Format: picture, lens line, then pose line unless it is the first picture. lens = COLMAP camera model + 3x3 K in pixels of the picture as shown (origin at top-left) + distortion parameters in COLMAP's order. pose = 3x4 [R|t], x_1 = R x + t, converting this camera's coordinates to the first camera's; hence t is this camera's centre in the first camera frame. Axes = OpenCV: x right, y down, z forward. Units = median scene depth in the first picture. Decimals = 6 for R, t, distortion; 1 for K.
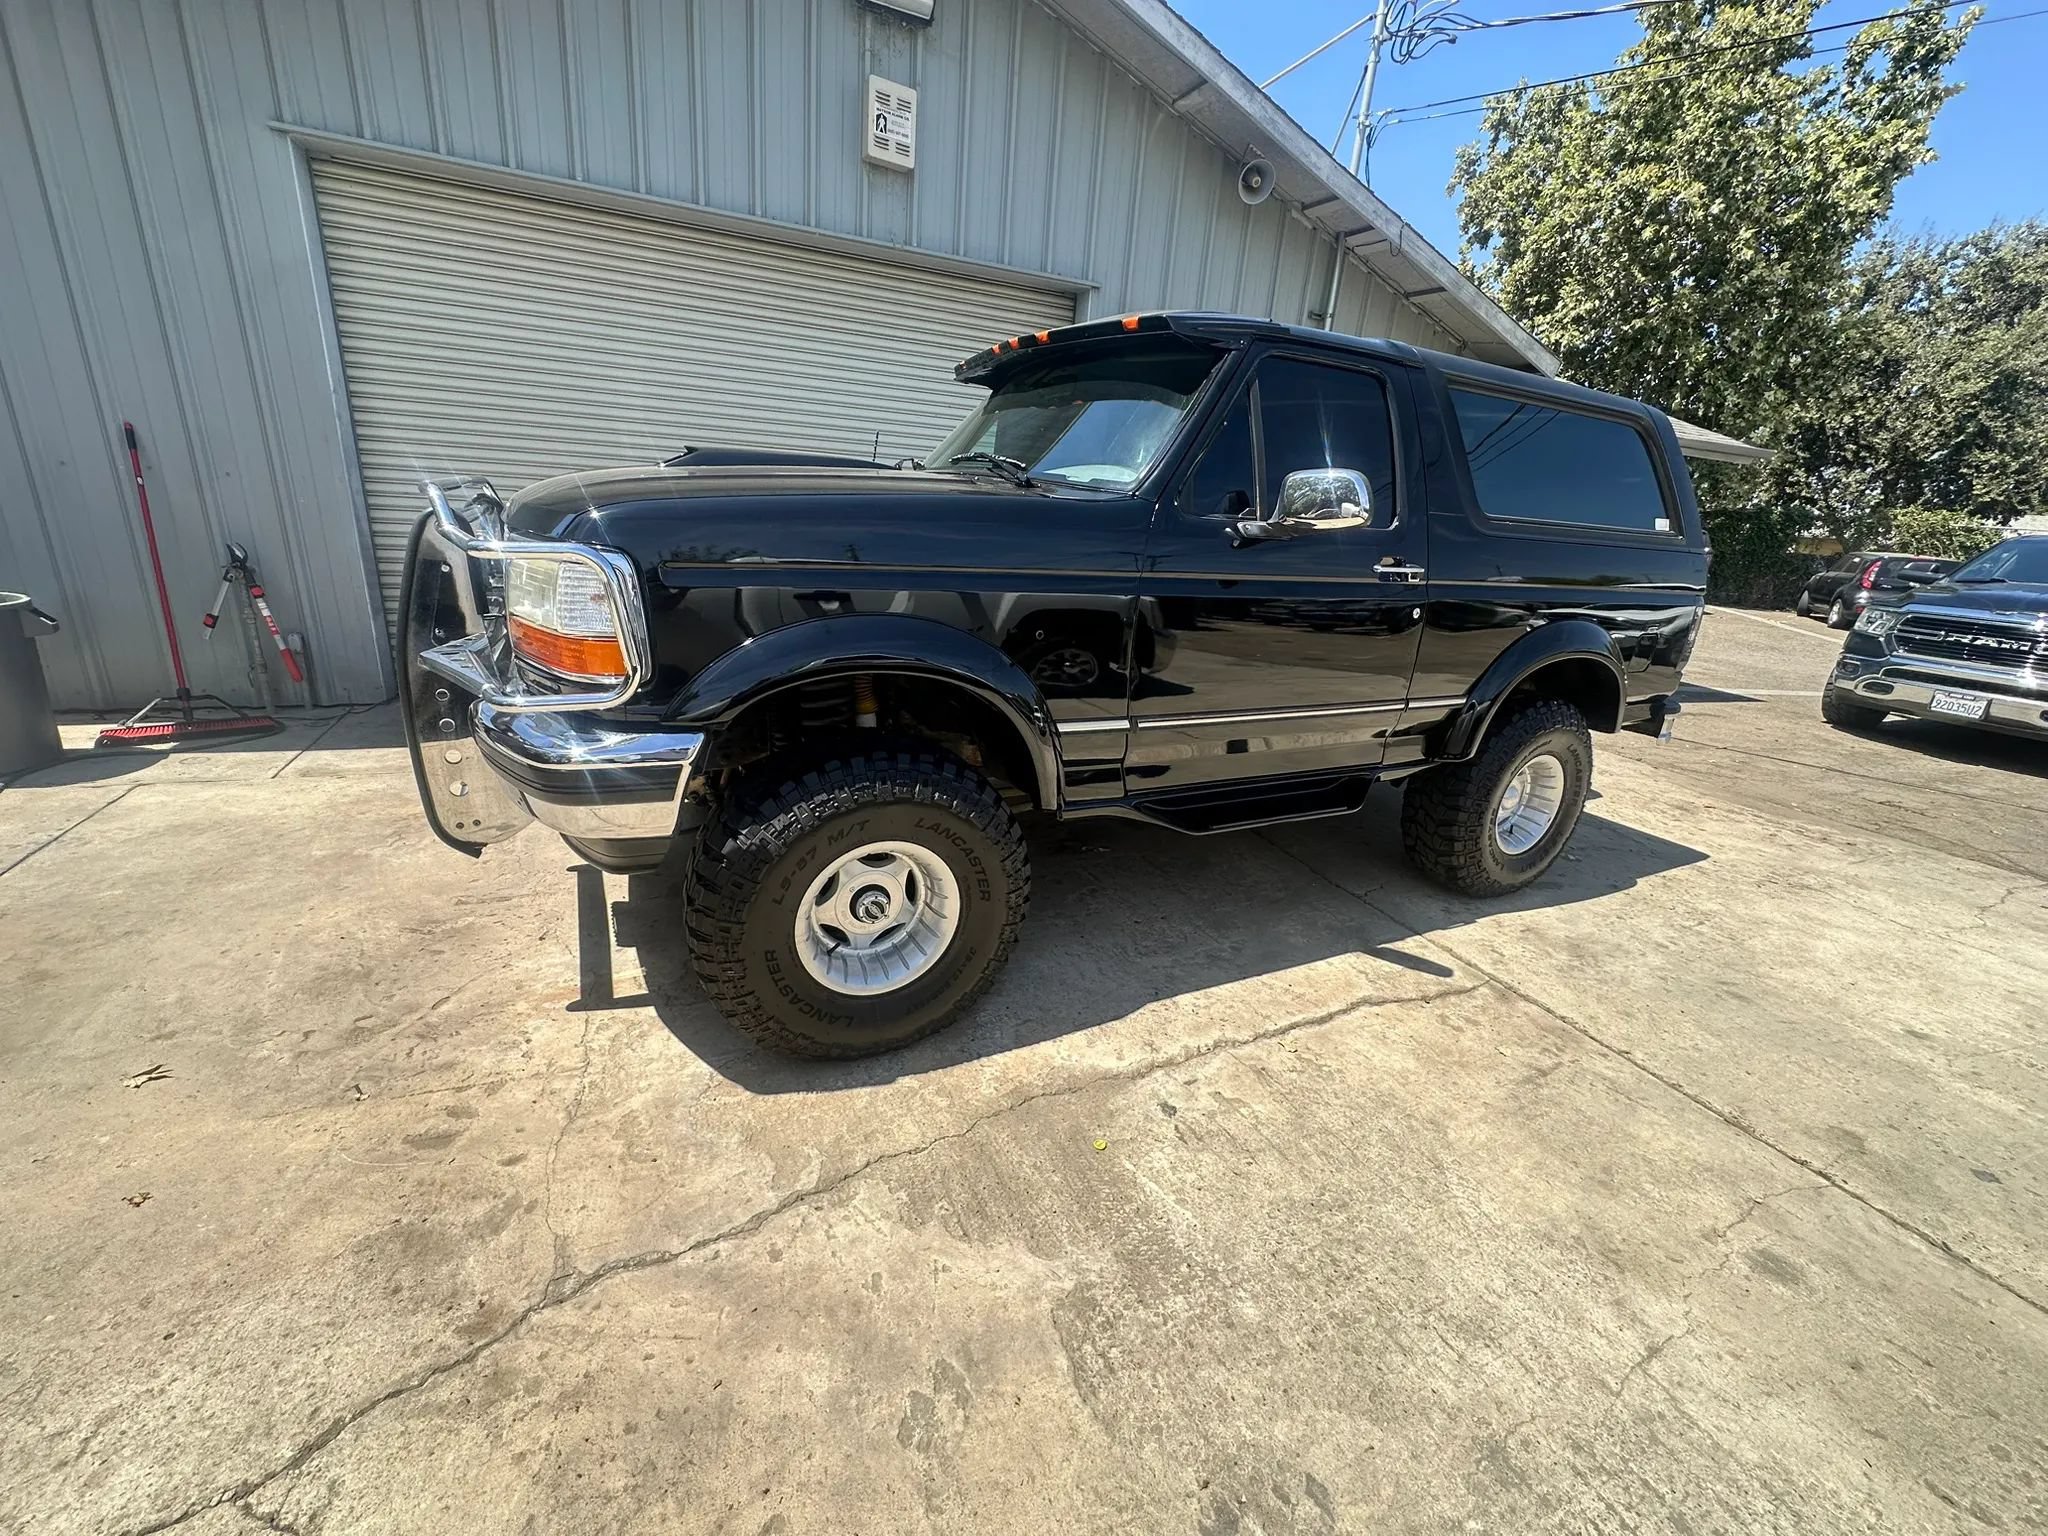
lens RADIAL K [[819.3, 0, 1023.2], [0, 819.3, 767.3], [0, 0, 1]] dist [-0.005852, 0.001196]
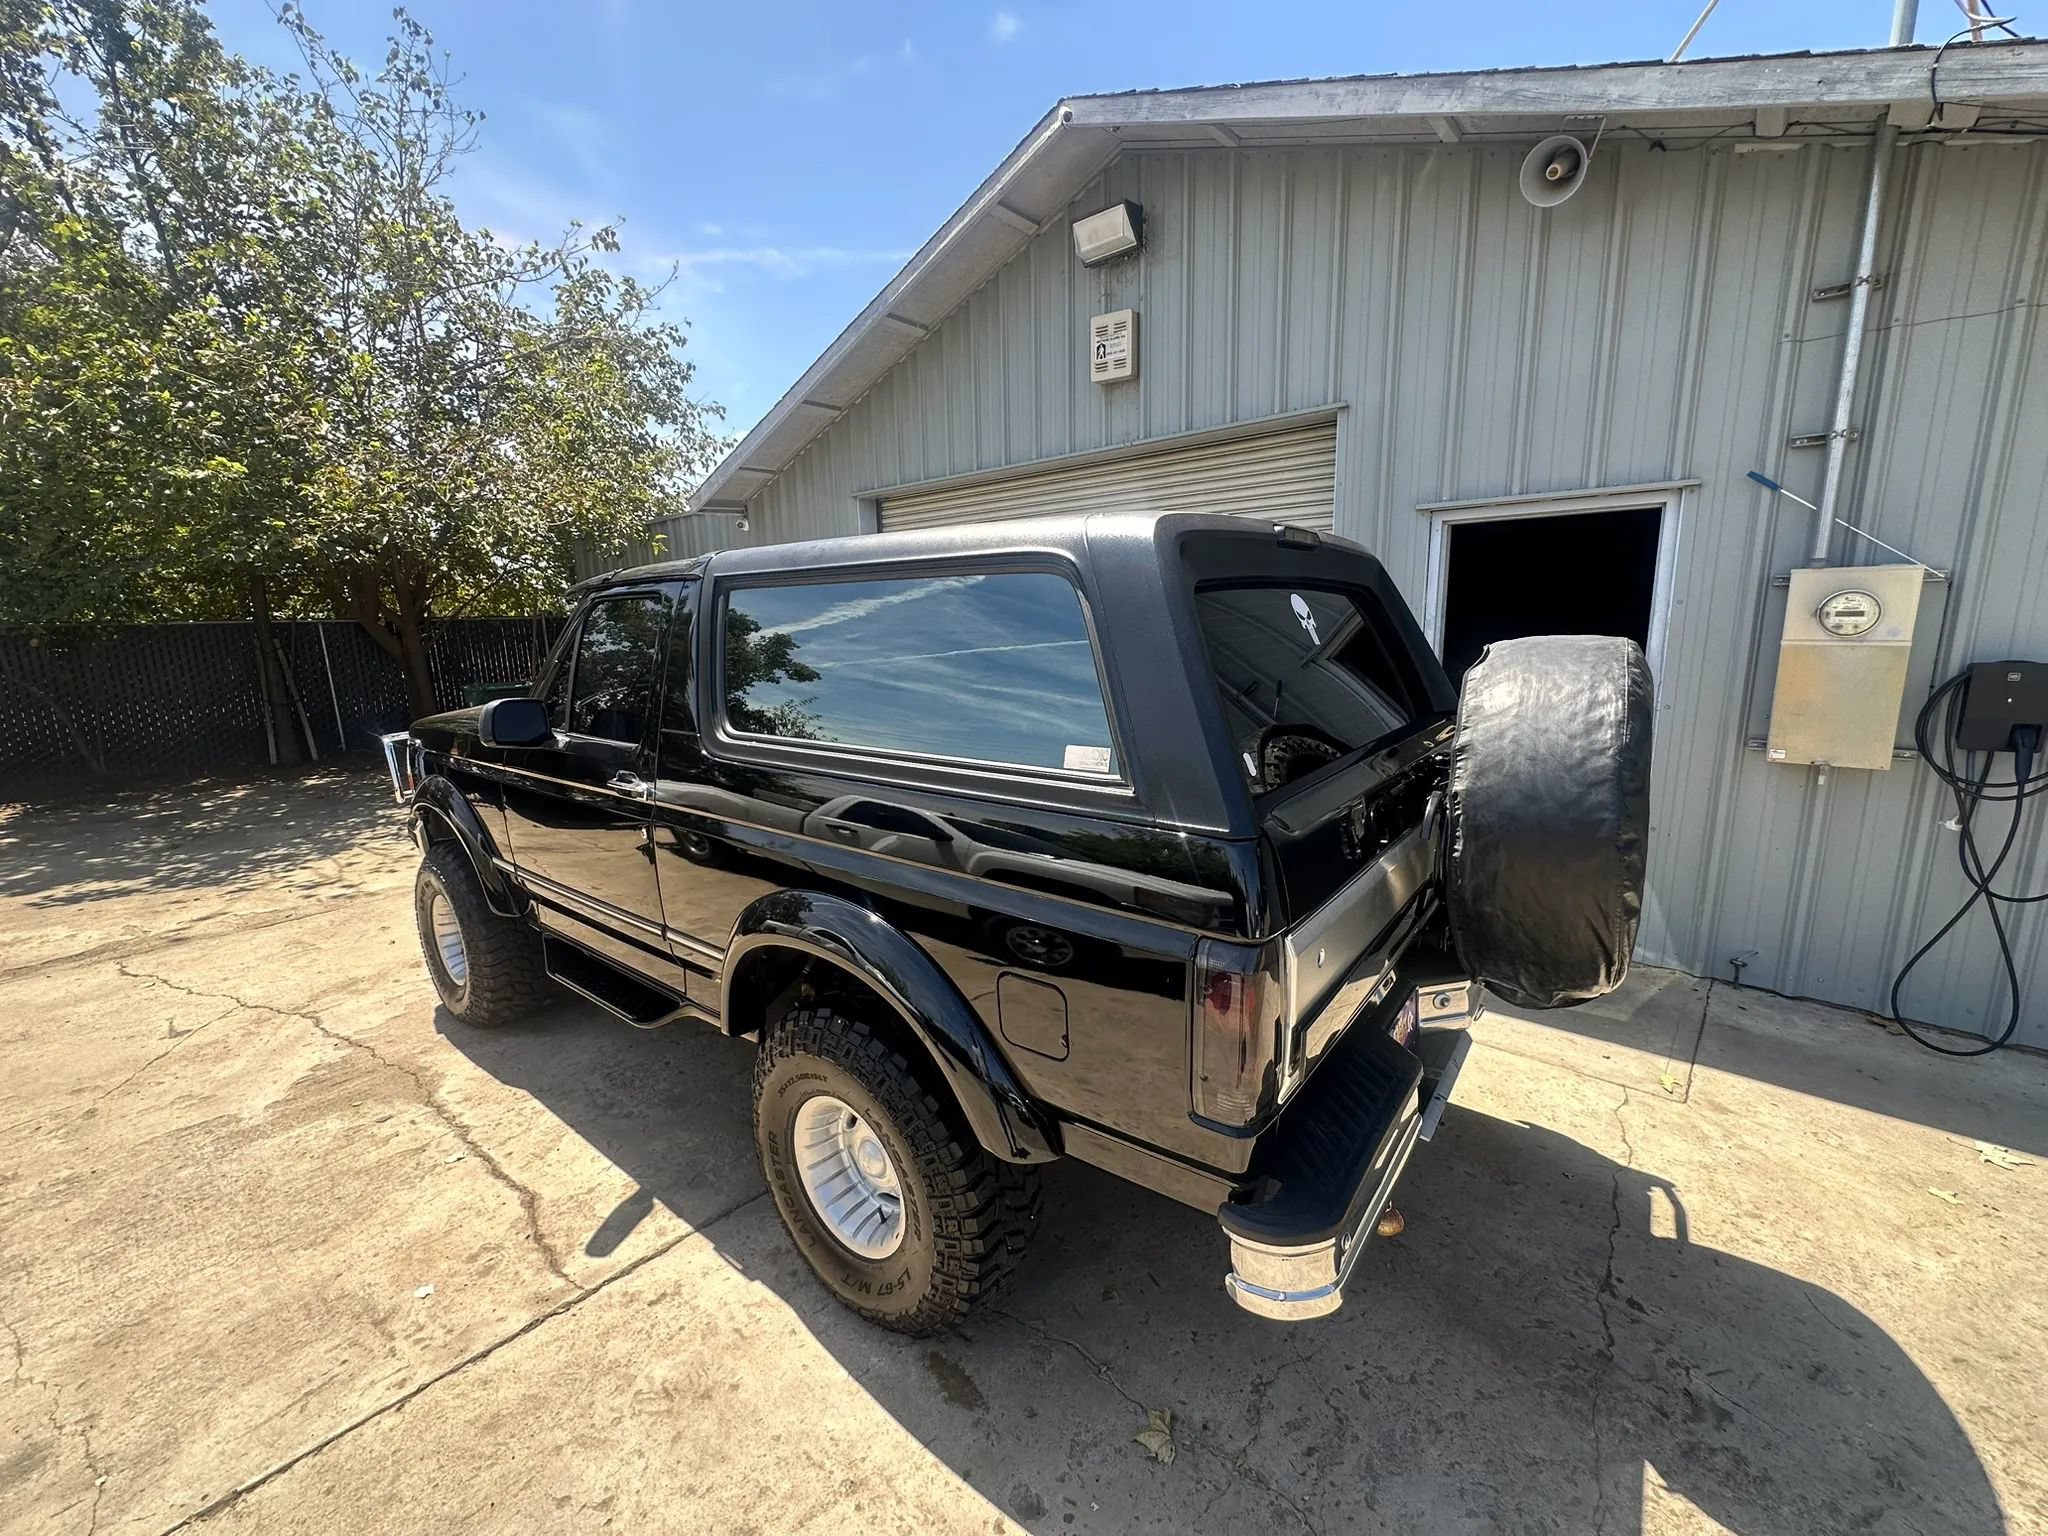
lens RADIAL K [[819.3, 0, 1023.9], [0, 819.3, 766.4], [0, 0, 1]] dist [-0.005852, 0.001196]
pose [[0.417803, 0.088780, -0.904190, 1.481706], [-0.227431, 0.973748, -0.009480, -0.348153], [0.879611, 0.209601, 0.427026, 0.954066]]
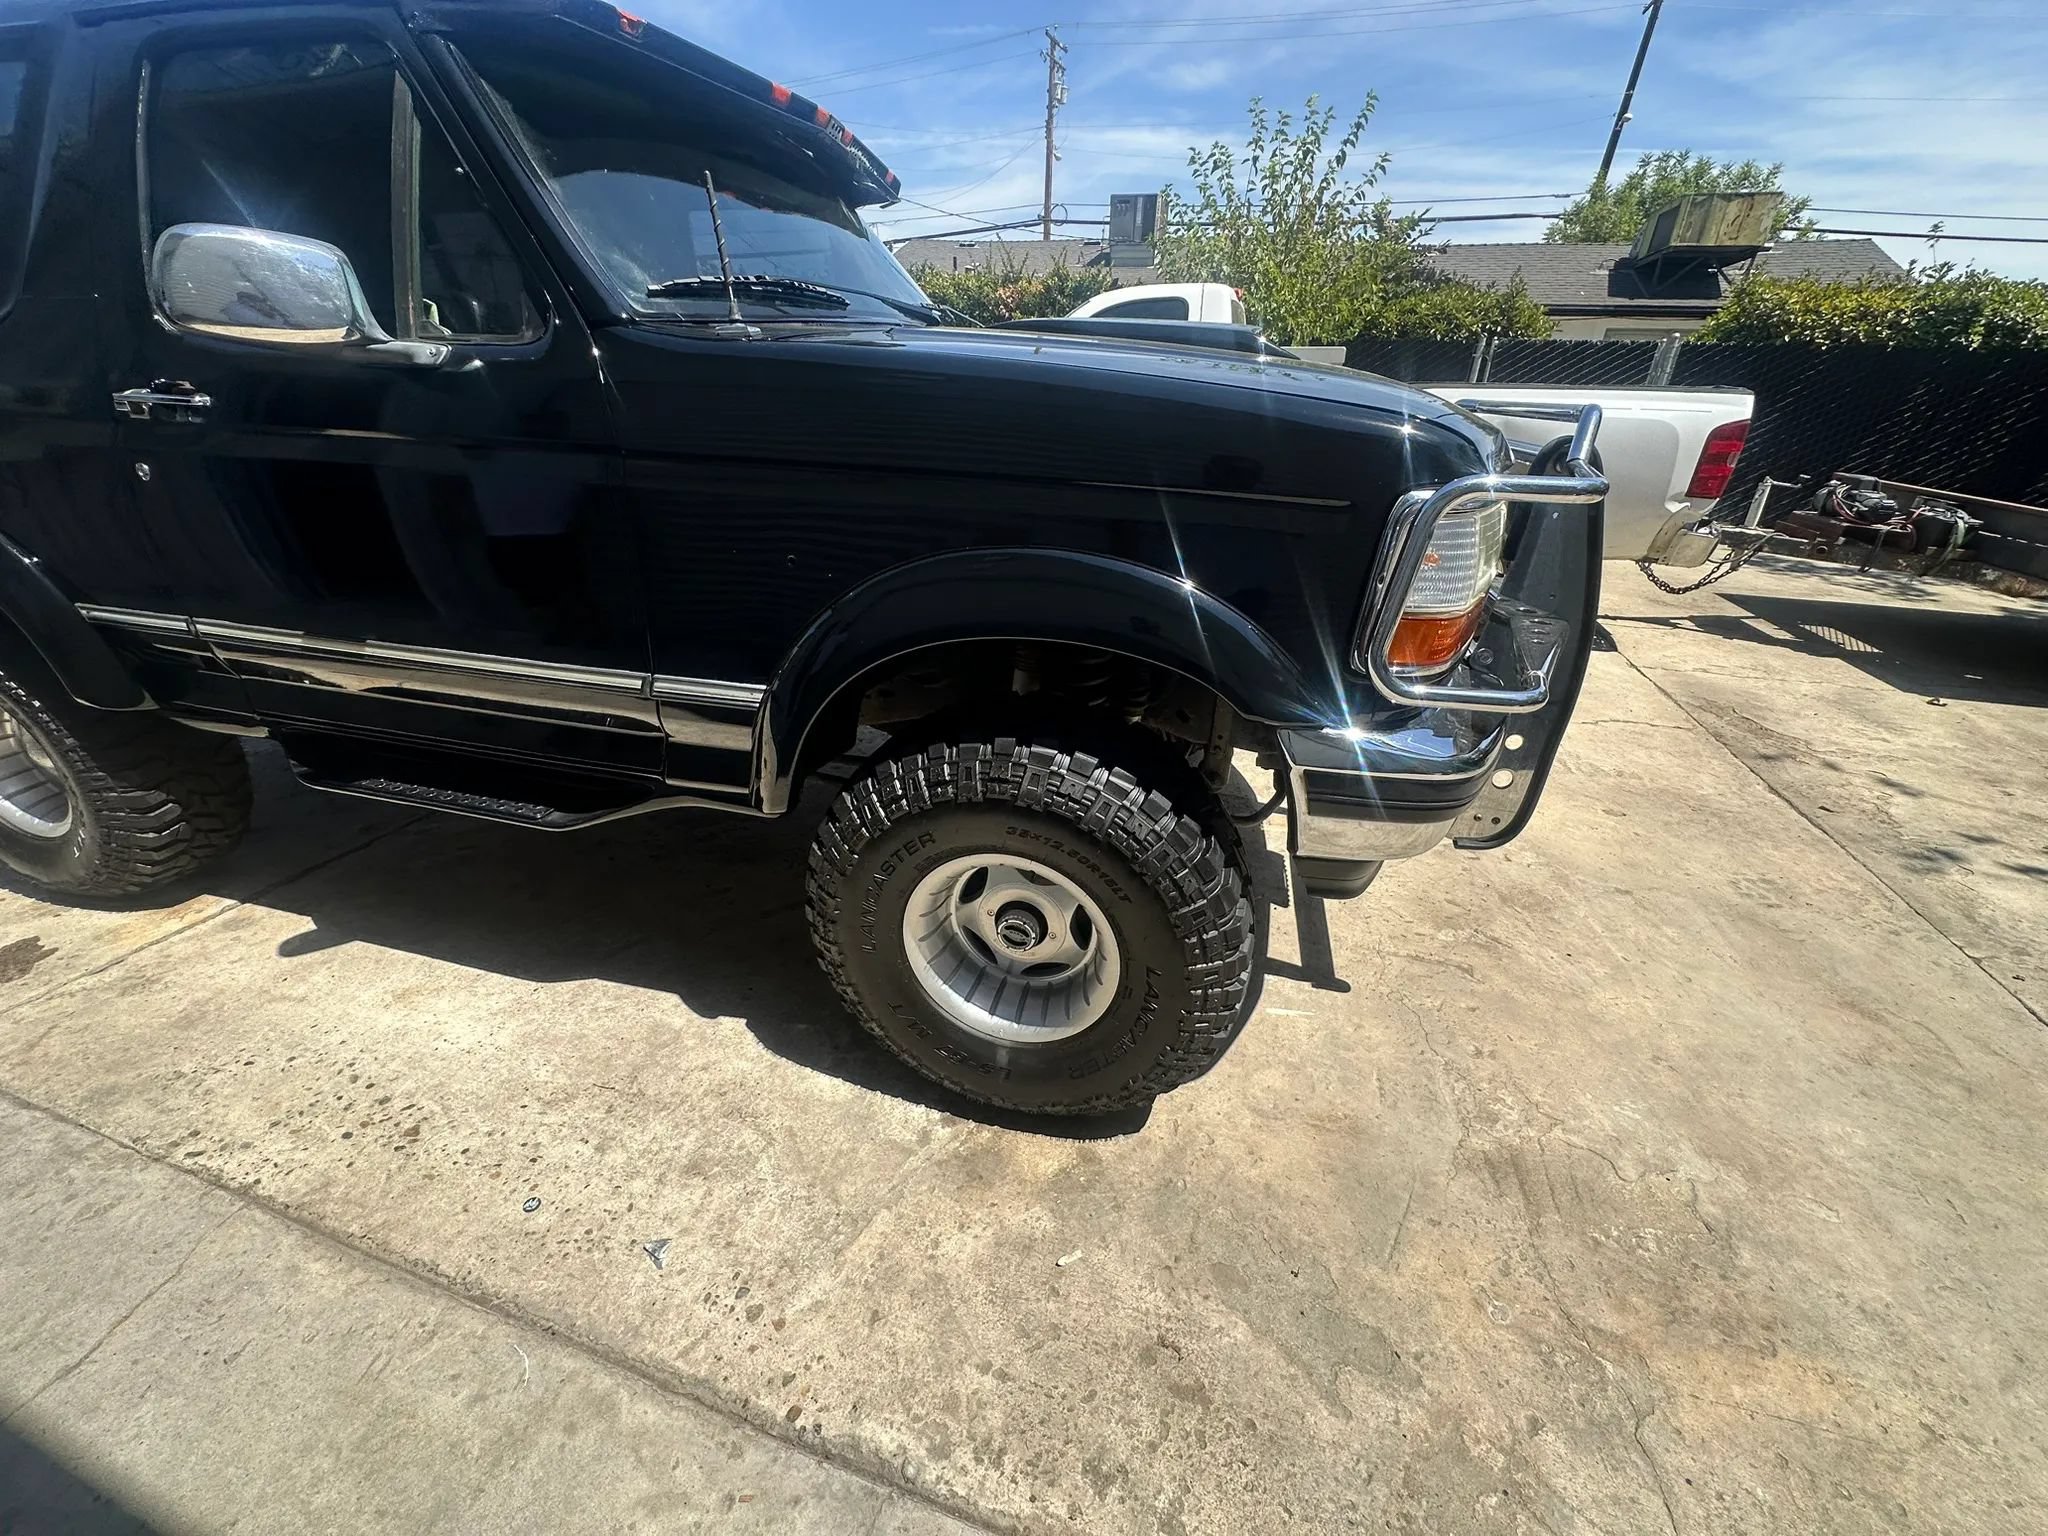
lens RADIAL K [[819.3, 0, 1021.3], [0, 819.3, 766.4], [0, 0, 1]] dist [-0.005852, 0.001196]
pose [[-0.744799, -0.370972, 0.554666, -0.748439], [0.123921, 0.739869, 0.661239, -0.567649], [-0.655681, 0.561225, -0.505083, 1.606426]]
